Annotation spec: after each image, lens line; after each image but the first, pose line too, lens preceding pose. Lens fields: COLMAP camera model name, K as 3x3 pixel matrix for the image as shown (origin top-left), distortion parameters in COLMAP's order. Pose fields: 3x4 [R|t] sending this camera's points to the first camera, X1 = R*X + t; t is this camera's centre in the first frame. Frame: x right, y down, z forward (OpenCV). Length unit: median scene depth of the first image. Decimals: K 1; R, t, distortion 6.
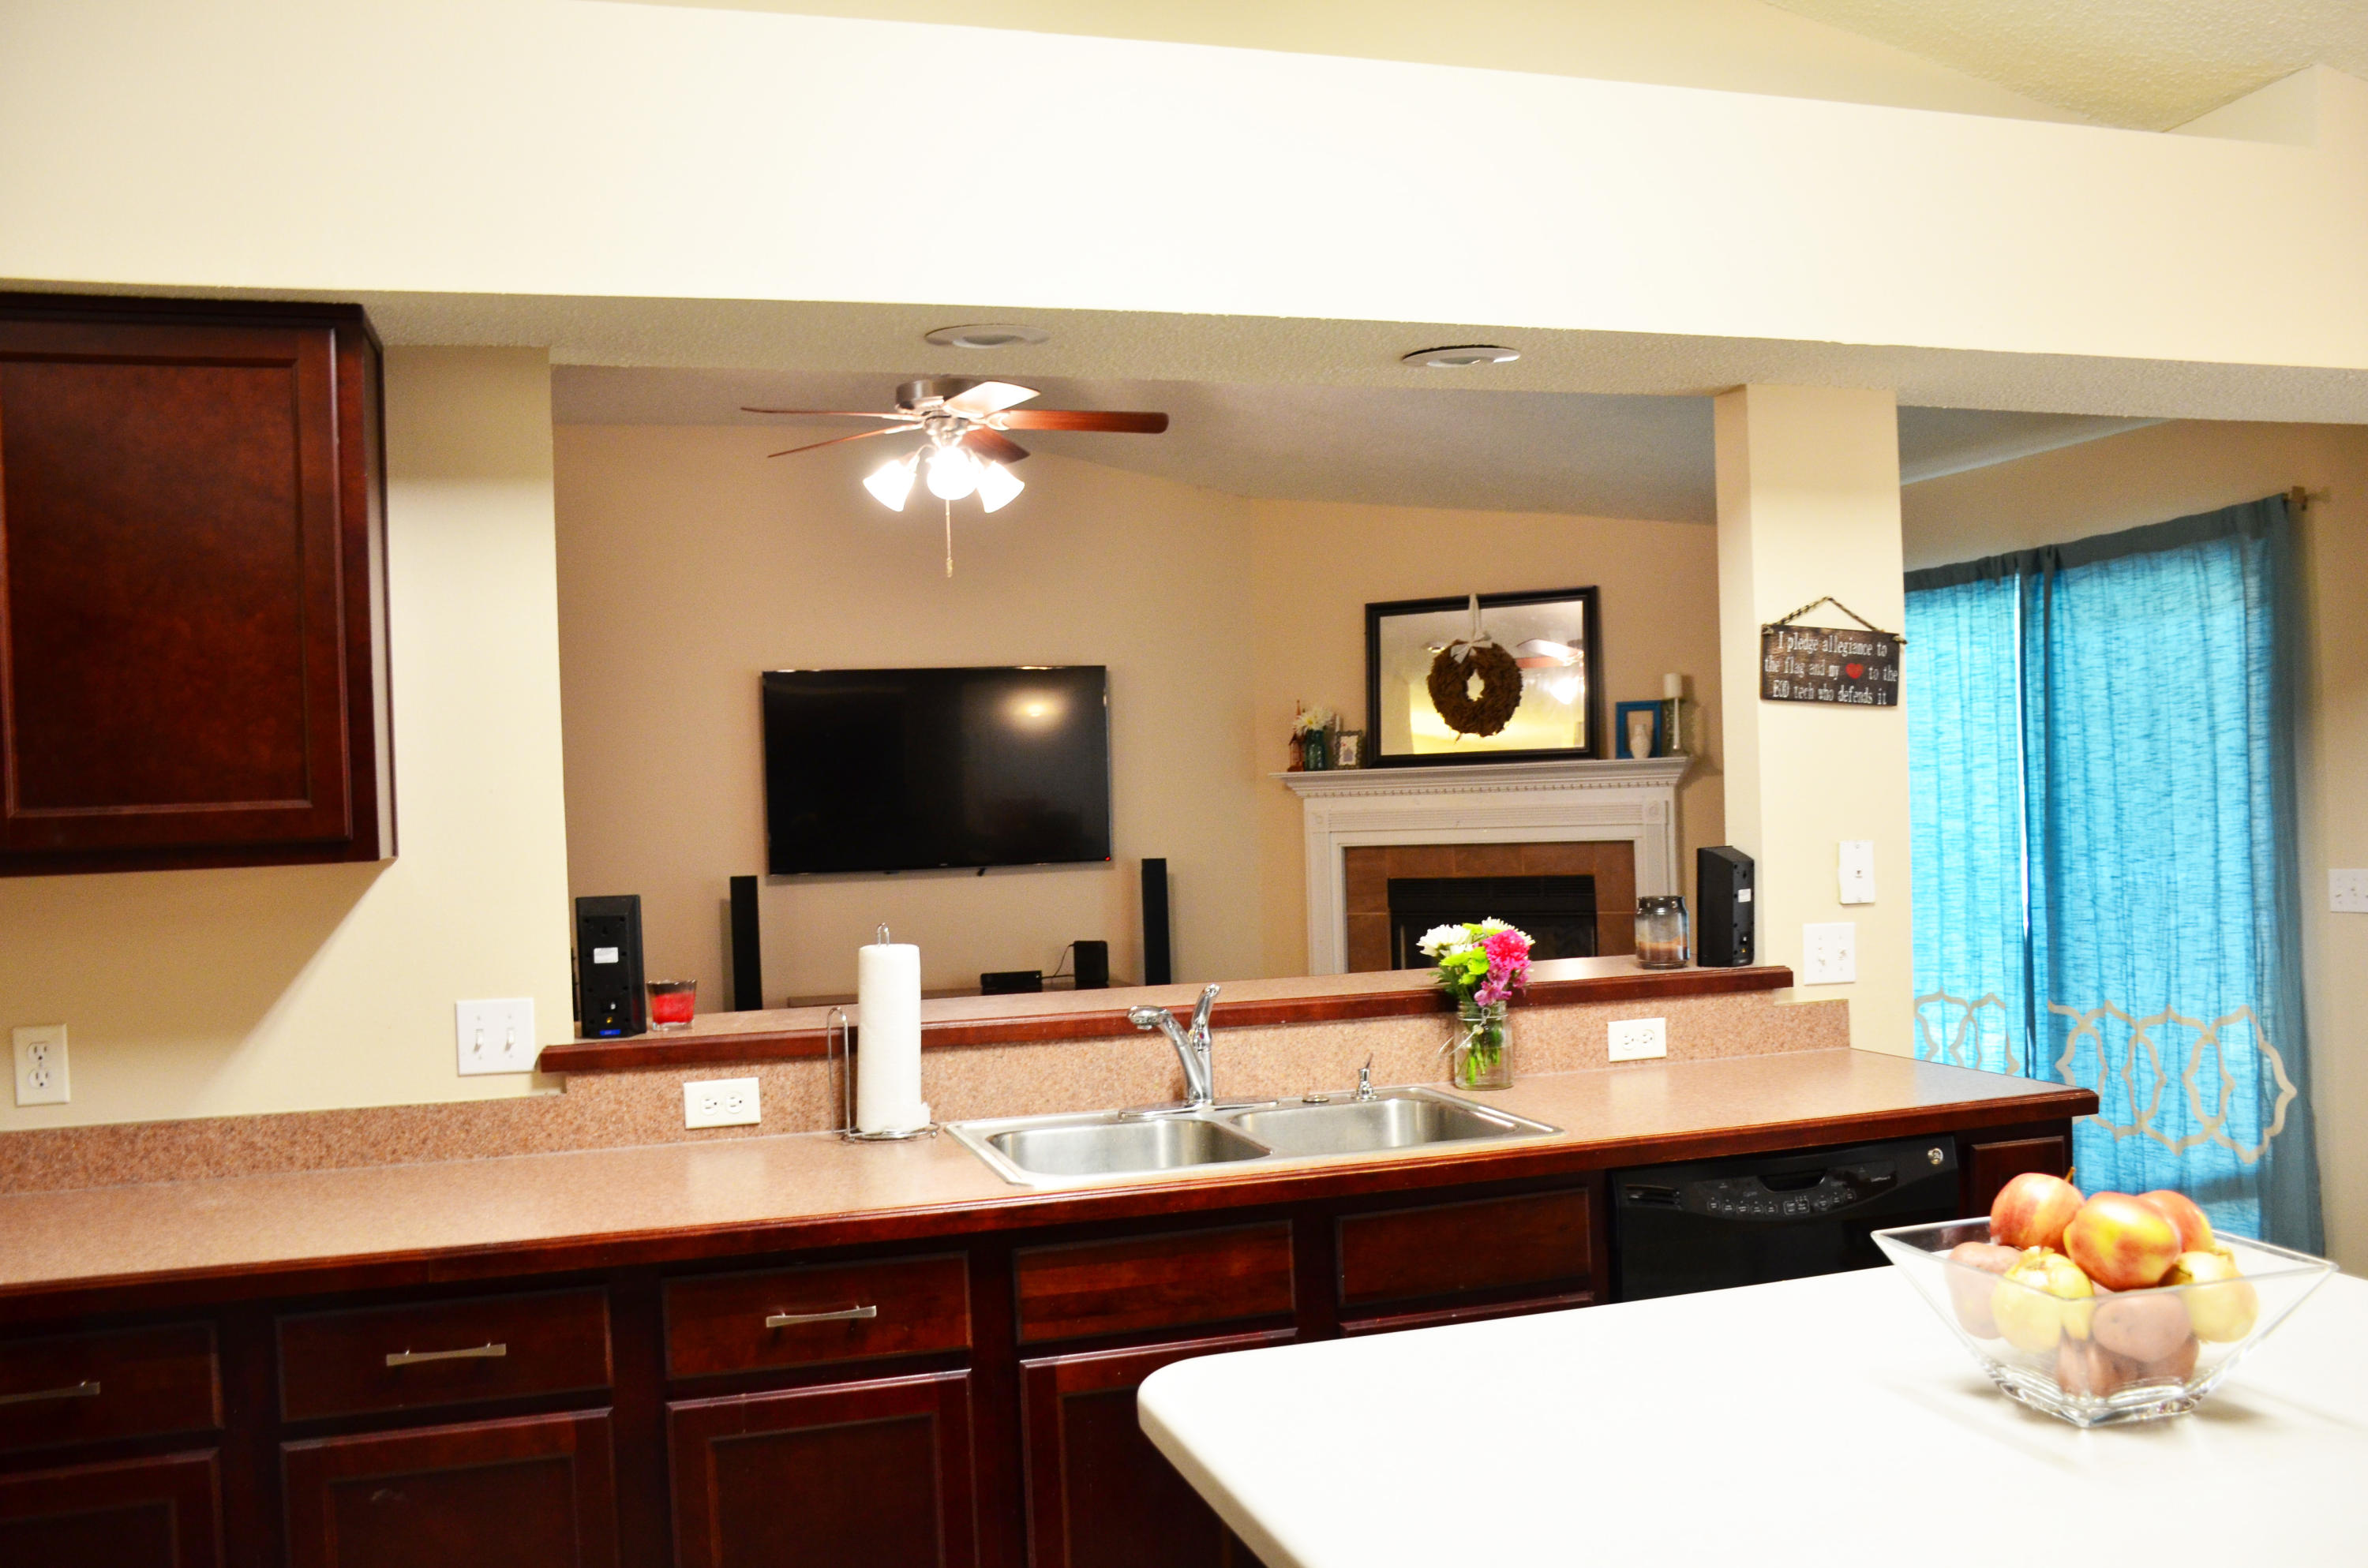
lens RADIAL K [[1999.2, 0, 1182.0], [0, 1999.2, 831.3], [0, 0, 1]] dist [-0.126061, 0.140119]
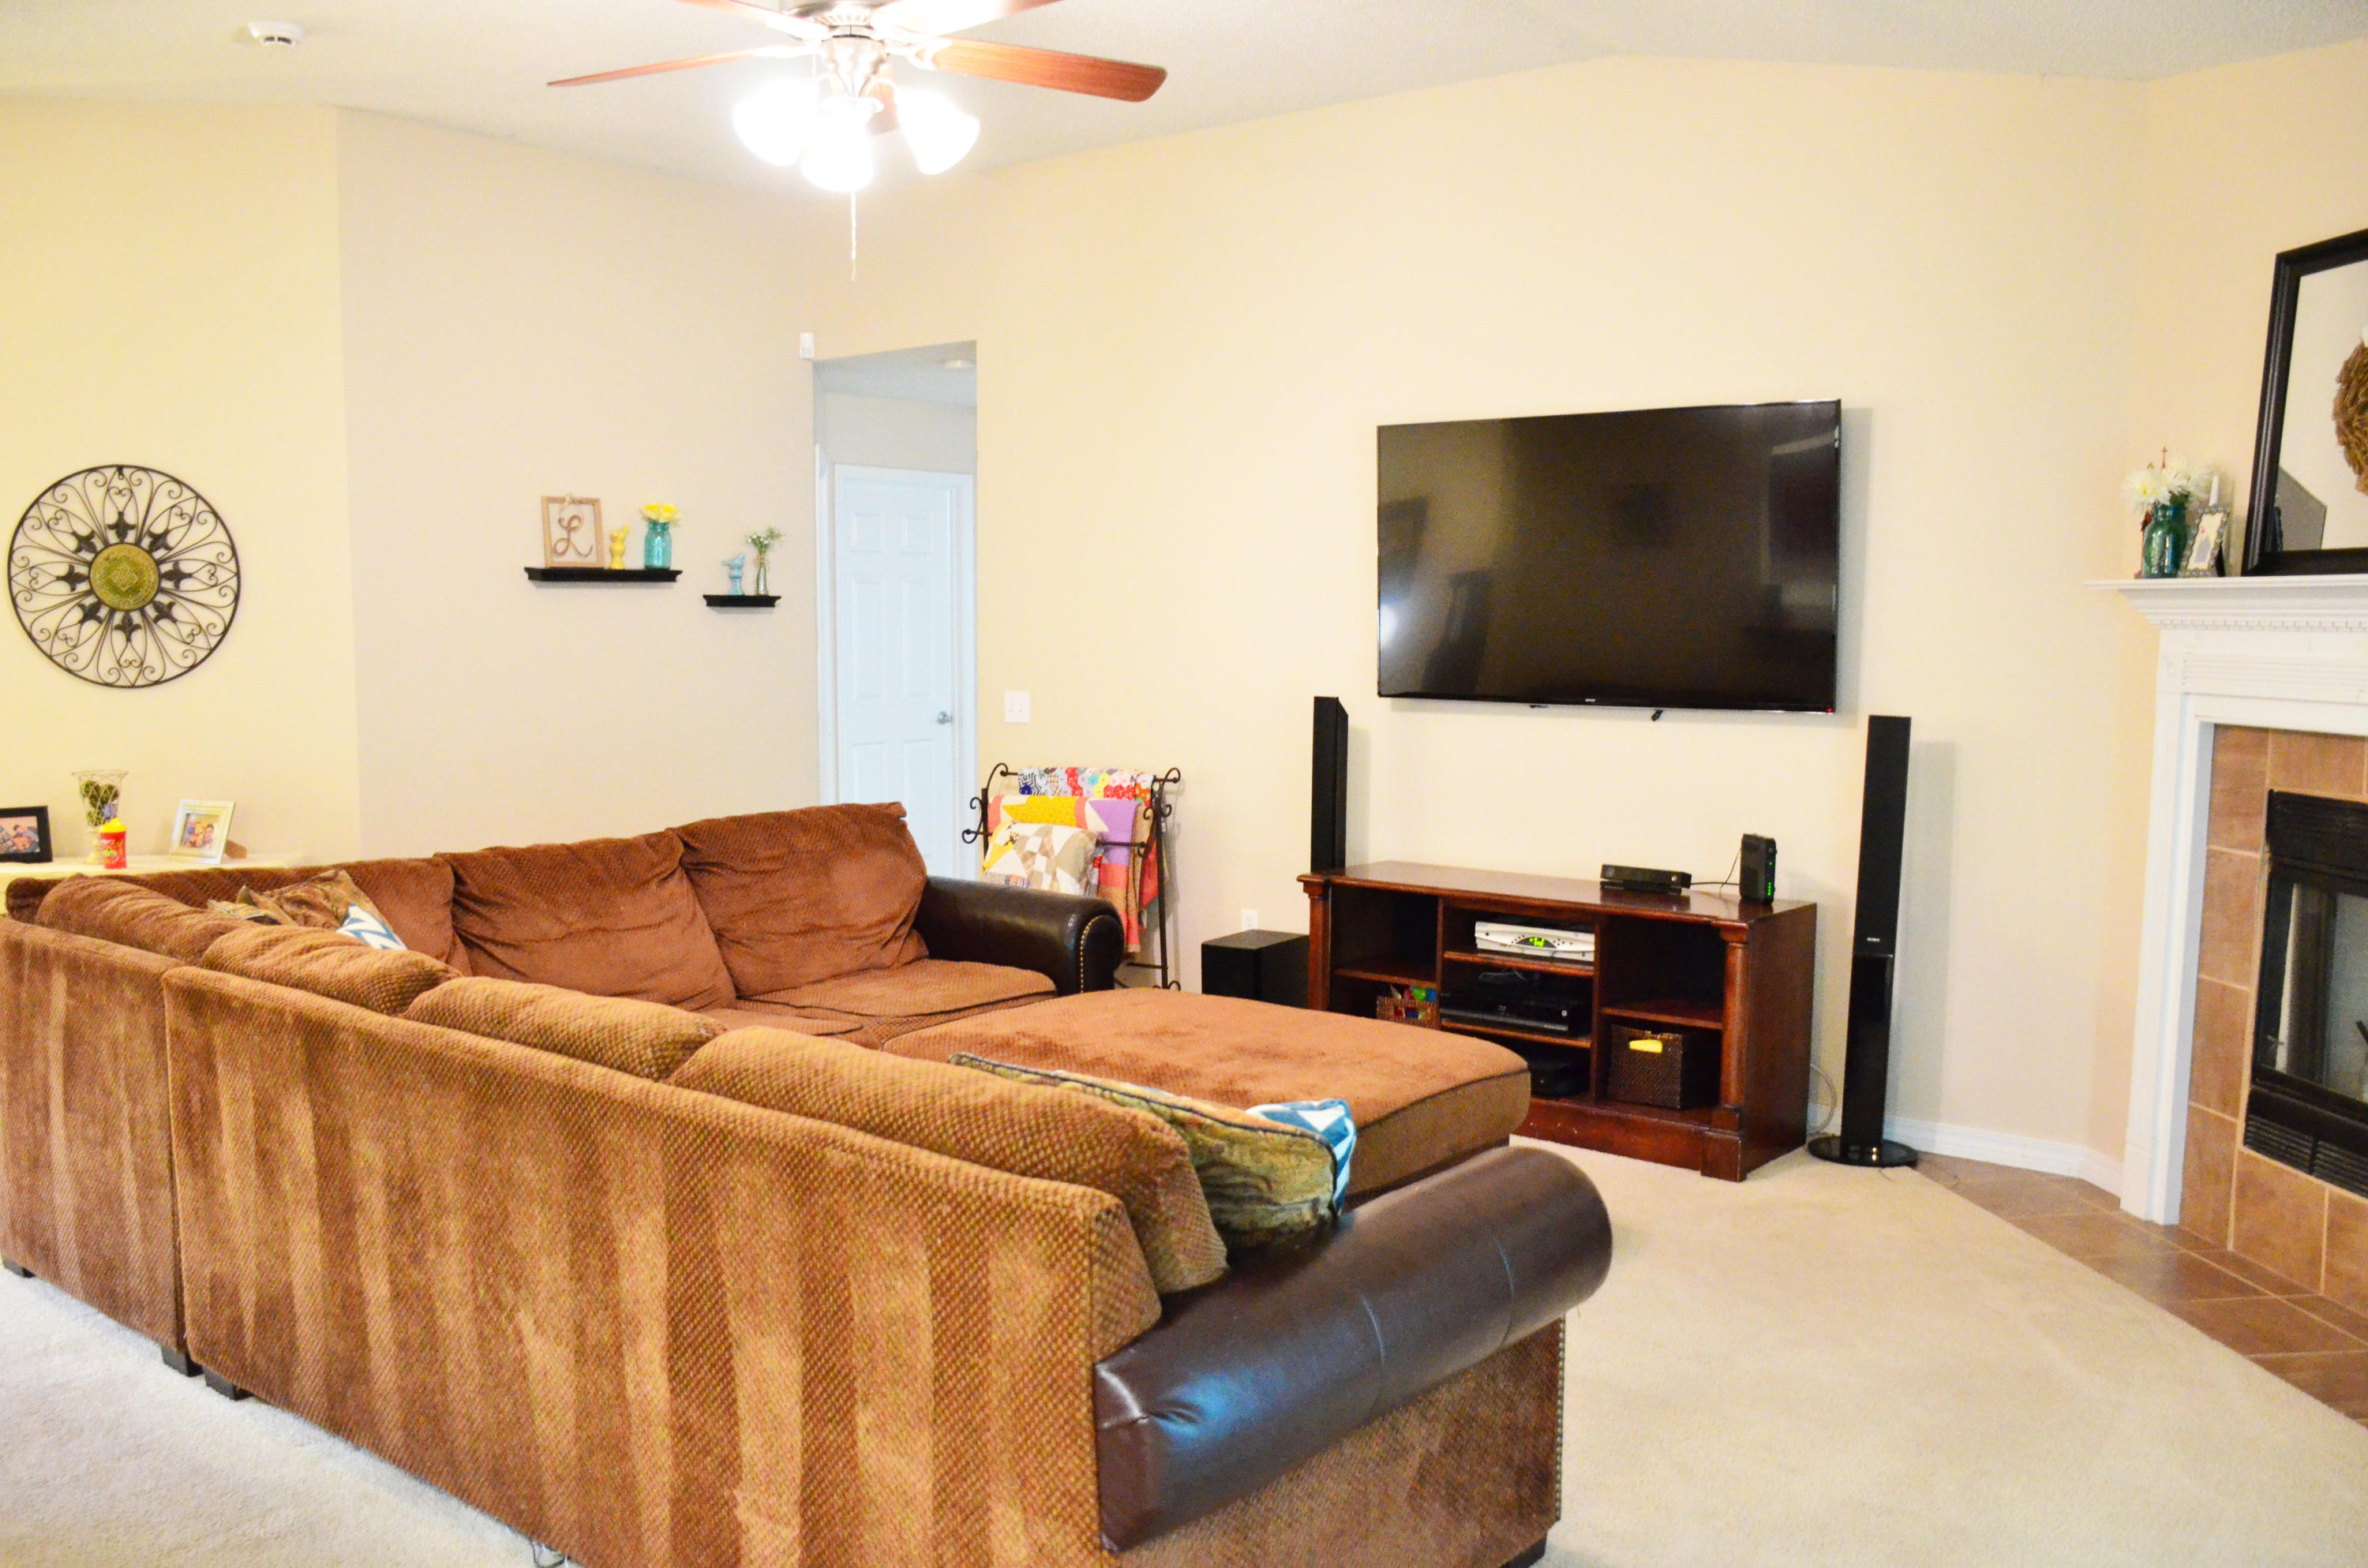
lens RADIAL K [[1999.2, 0, 1182.0], [0, 1999.2, 831.3], [0, 0, 1]] dist [-0.126061, 0.140119]
pose [[0.579243, 0.123926, -0.805680, 0.474586], [-0.032108, 0.991078, 0.129359, -0.030345], [0.814523, -0.049061, 0.578054, 0.640463]]
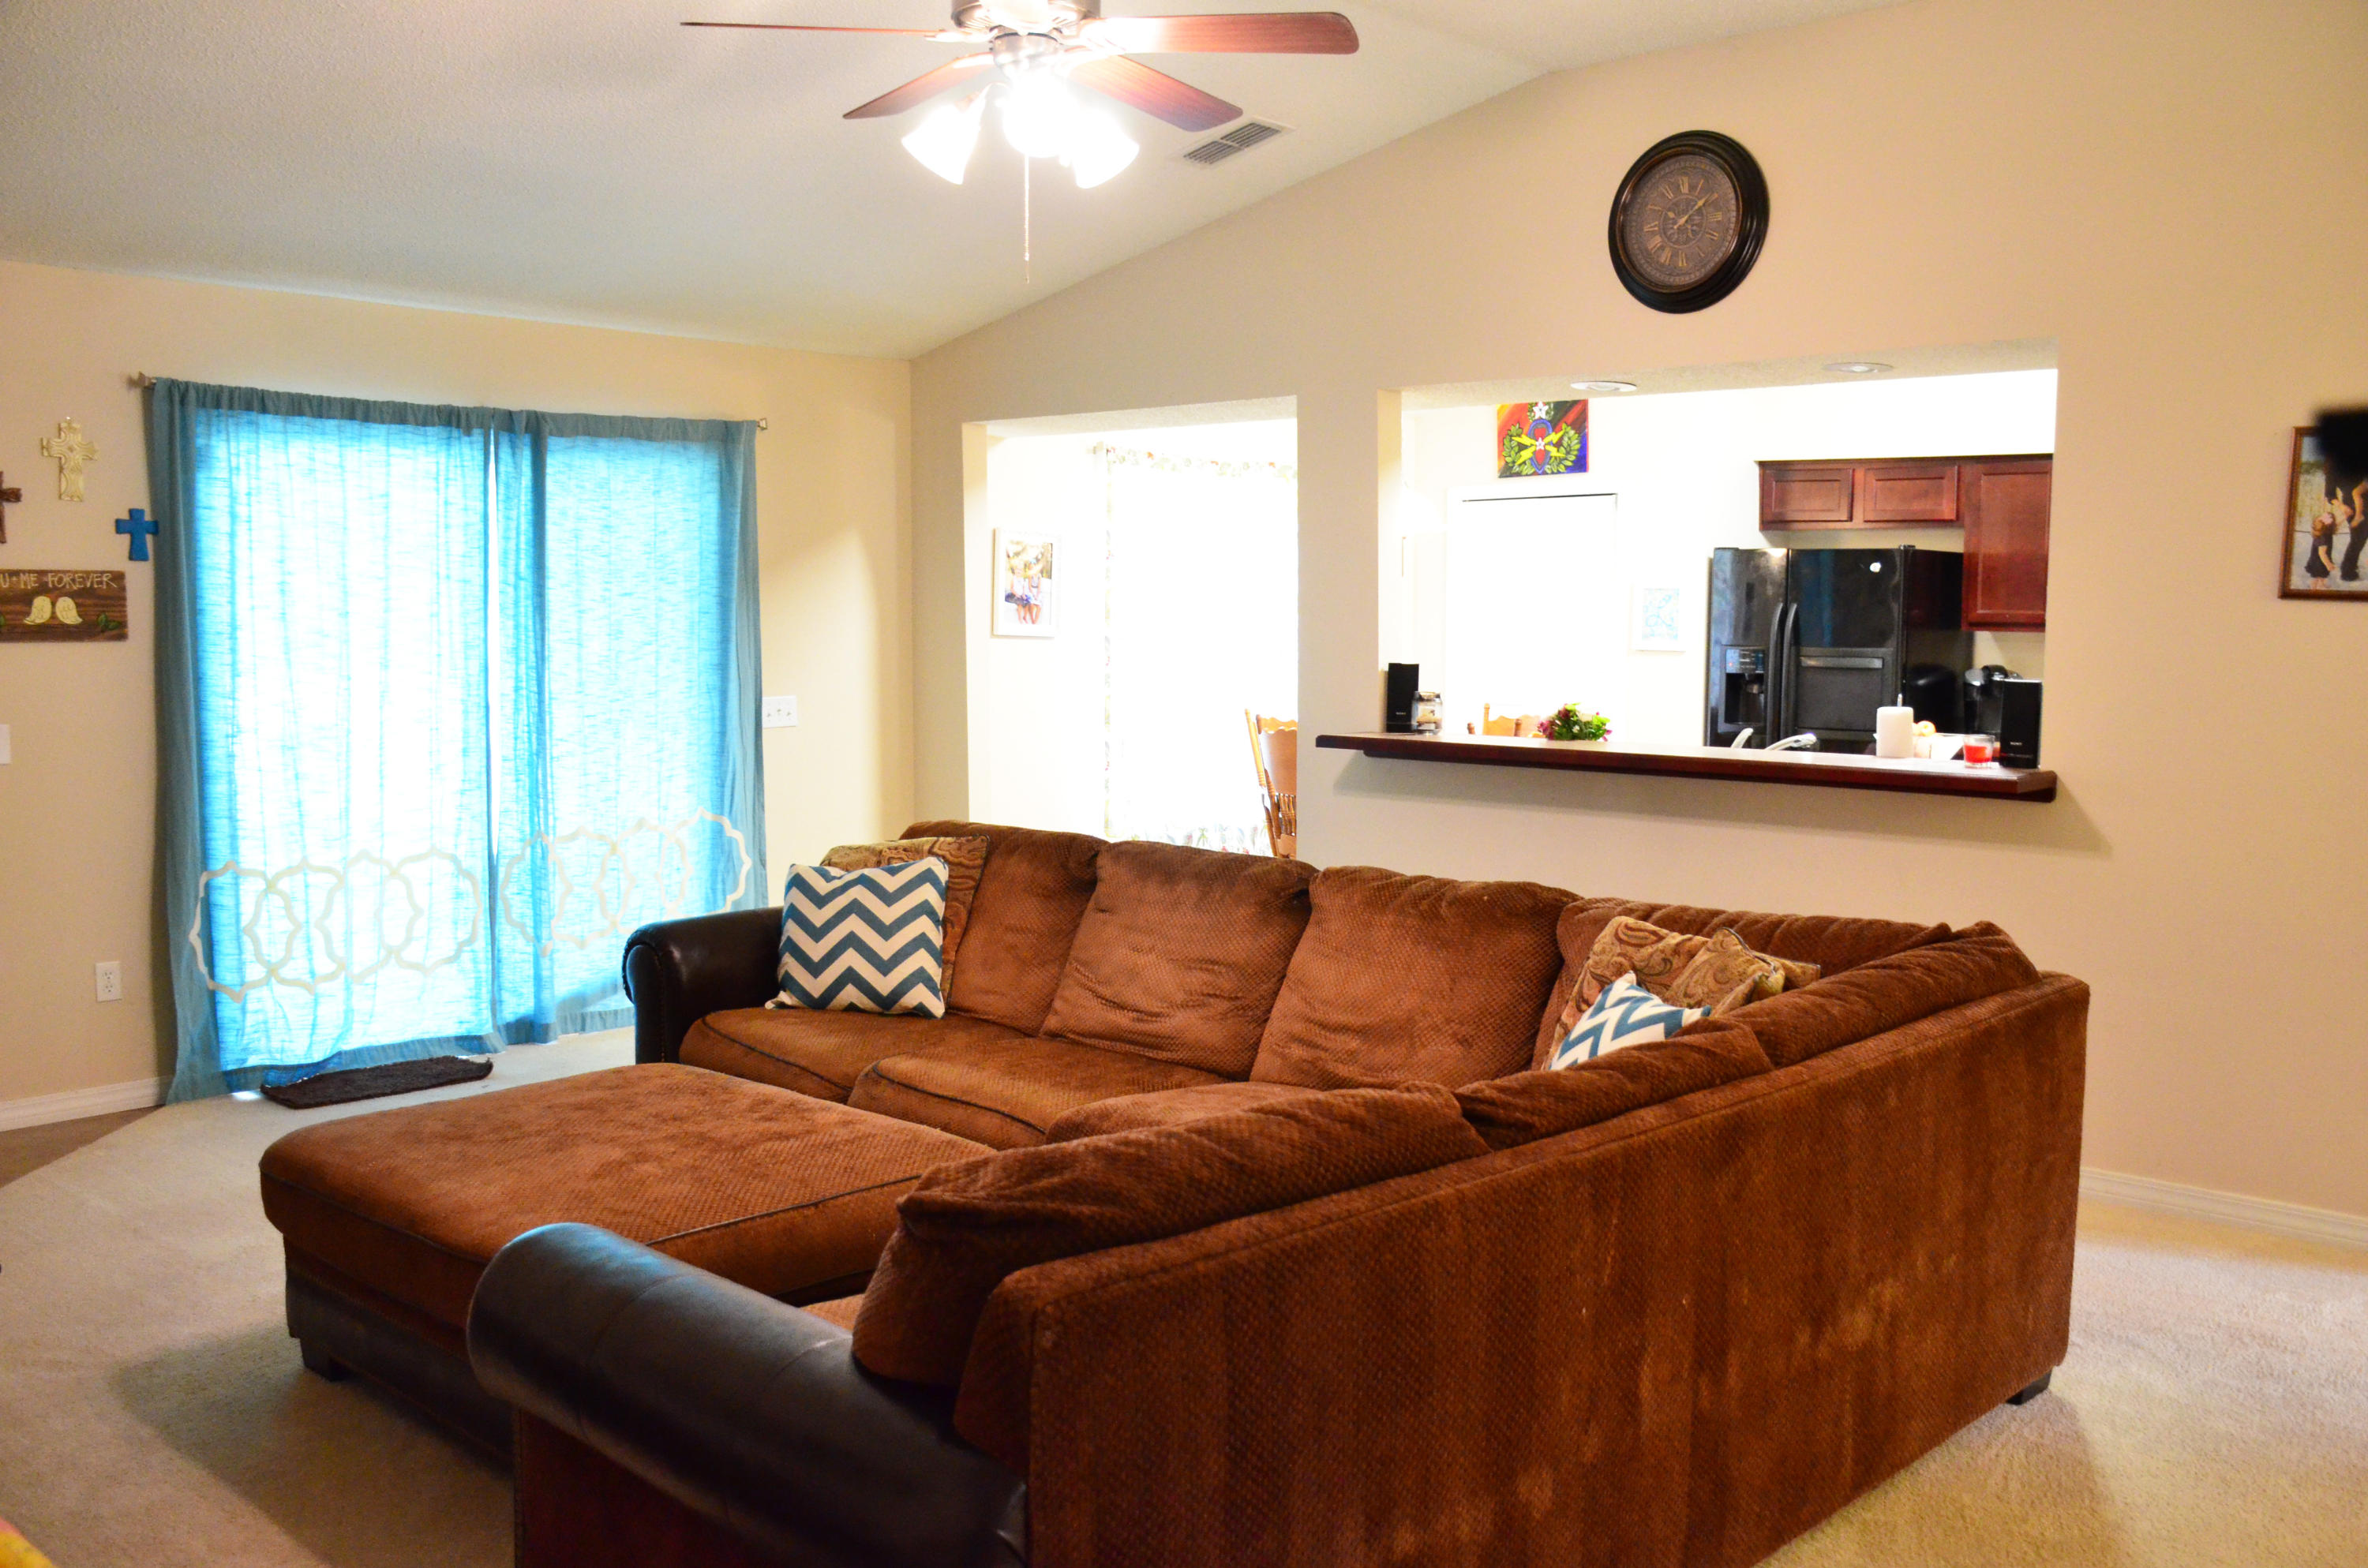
lens RADIAL K [[2123.8, 0, 1184.0], [0, 2123.8, 784.0], [0, 0, 1]] dist [-0.031538, 0.009793]
pose [[-0.505126, -0.039681, 0.862133, -0.709202], [0.028594, 0.997625, 0.062670, -0.004356], [-0.862572, 0.056308, -0.502792, 1.226262]]
